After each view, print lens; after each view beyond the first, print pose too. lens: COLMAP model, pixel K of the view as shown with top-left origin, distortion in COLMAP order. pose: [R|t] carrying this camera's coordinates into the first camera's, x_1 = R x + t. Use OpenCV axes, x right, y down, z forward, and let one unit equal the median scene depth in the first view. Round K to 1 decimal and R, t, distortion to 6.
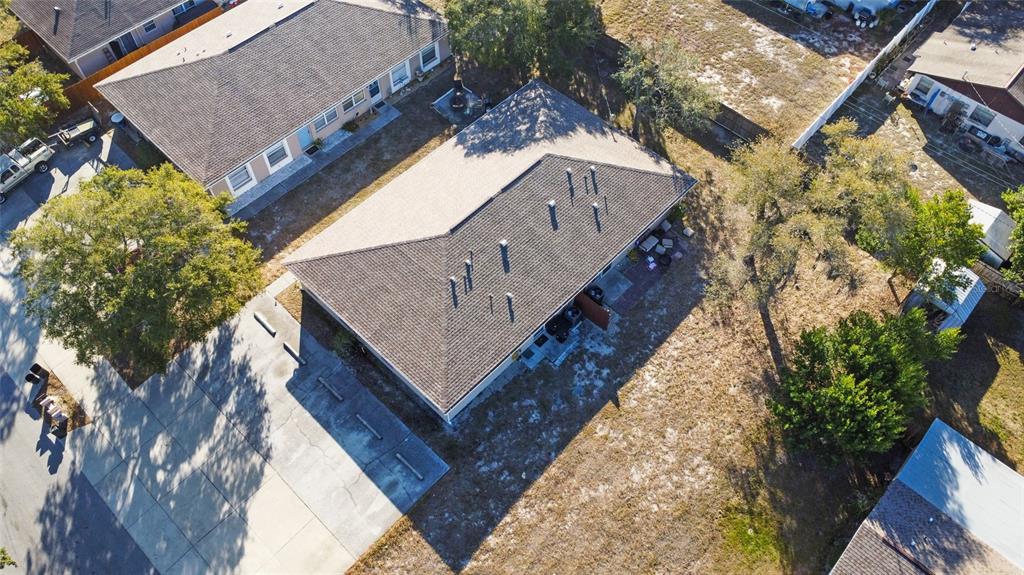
lens RADIAL K [[742.5, 0, 506.2], [0, 742.5, 287.4], [0, 0, 1]] dist [-0.010490, -0.042544]
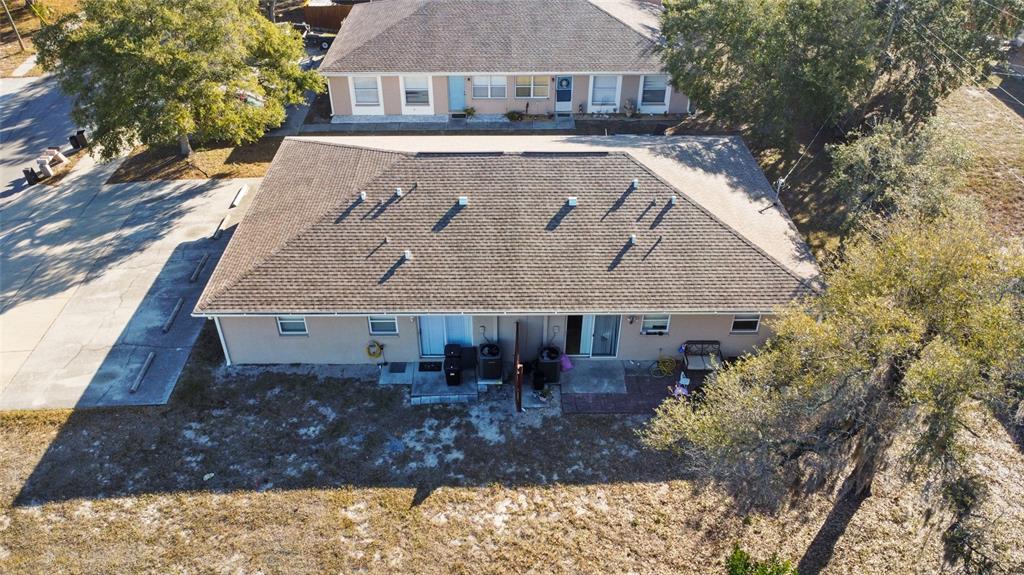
lens RADIAL K [[742.5, 0, 506.2], [0, 742.5, 287.4], [0, 0, 1]] dist [-0.010490, -0.042544]
pose [[0.694461, 0.422320, -0.582555, 0.436026], [-0.596111, 0.791108, -0.137112, 0.068868], [0.402959, 0.442486, 0.801143, 0.517590]]
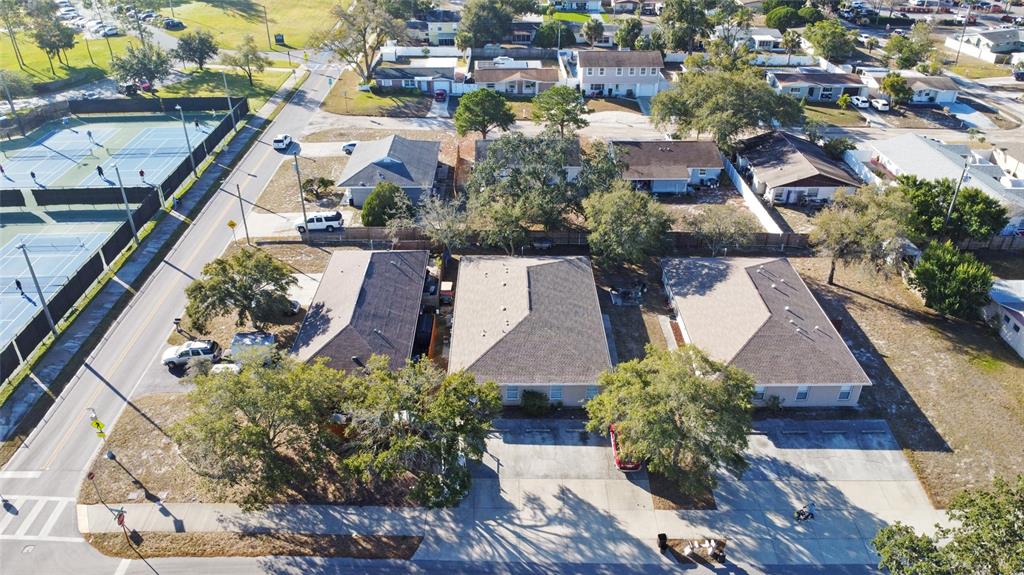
lens RADIAL K [[742.5, 0, 506.2], [0, 742.5, 287.4], [0, 0, 1]] dist [-0.010490, -0.042544]
pose [[0.719682, -0.361343, 0.592866, -1.389636], [0.581084, 0.780819, -0.229483, -0.082021], [-0.379999, 0.509660, 0.771912, -0.048881]]
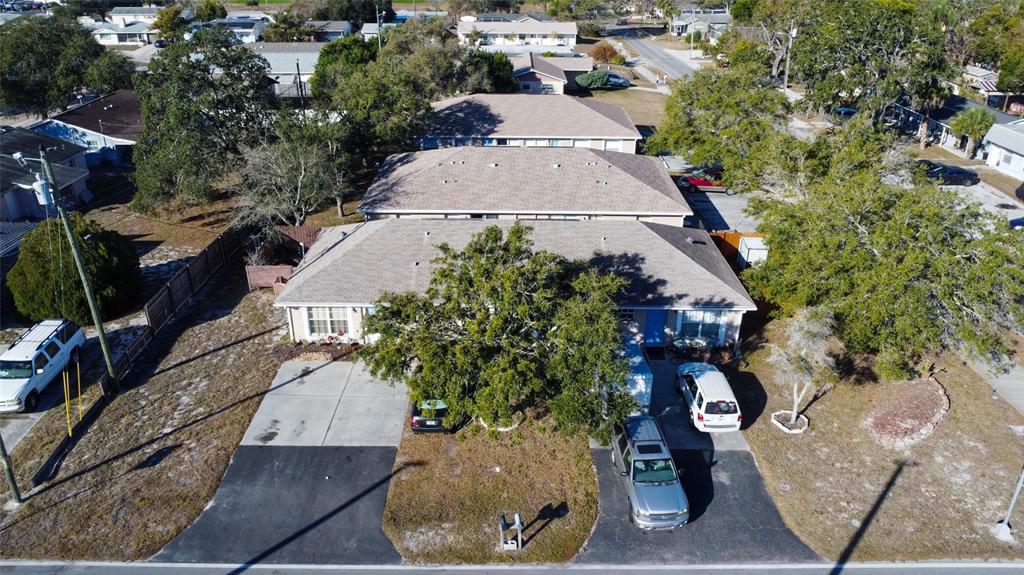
lens RADIAL K [[742.5, 0, 506.2], [0, 742.5, 287.4], [0, 0, 1]] dist [-0.010490, -0.042544]
pose [[-0.682858, -0.319837, 0.656817, -1.274538], [0.601952, 0.263112, 0.753940, -1.344766], [-0.413955, 0.910206, 0.012858, 1.419638]]
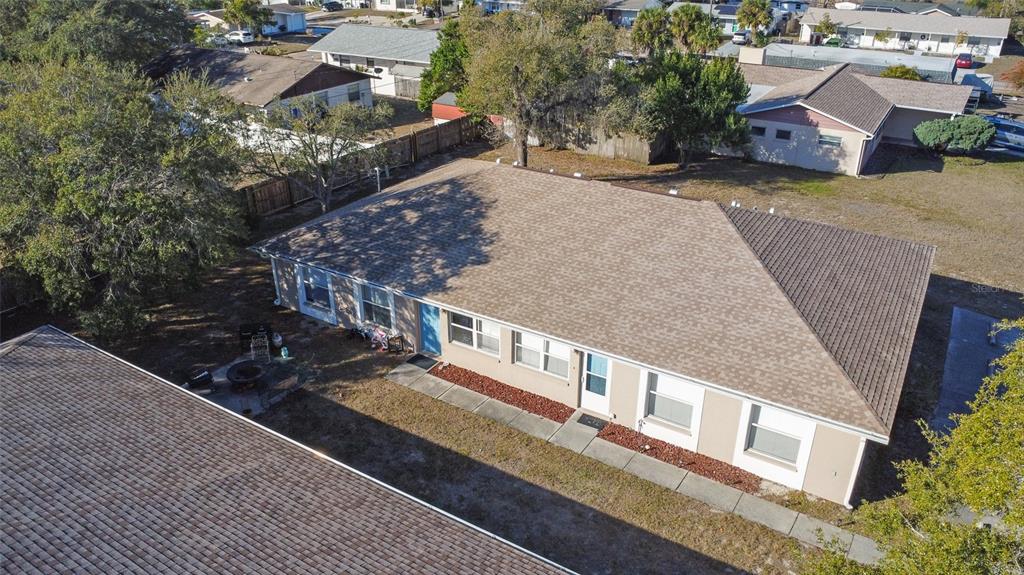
lens RADIAL K [[742.5, 0, 506.2], [0, 742.5, 287.4], [0, 0, 1]] dist [-0.010490, -0.042544]
pose [[-0.200989, -0.439250, 0.875593, -0.591087], [0.814899, 0.421074, 0.398292, -0.410405], [-0.543639, 0.793572, 0.273313, 0.955061]]
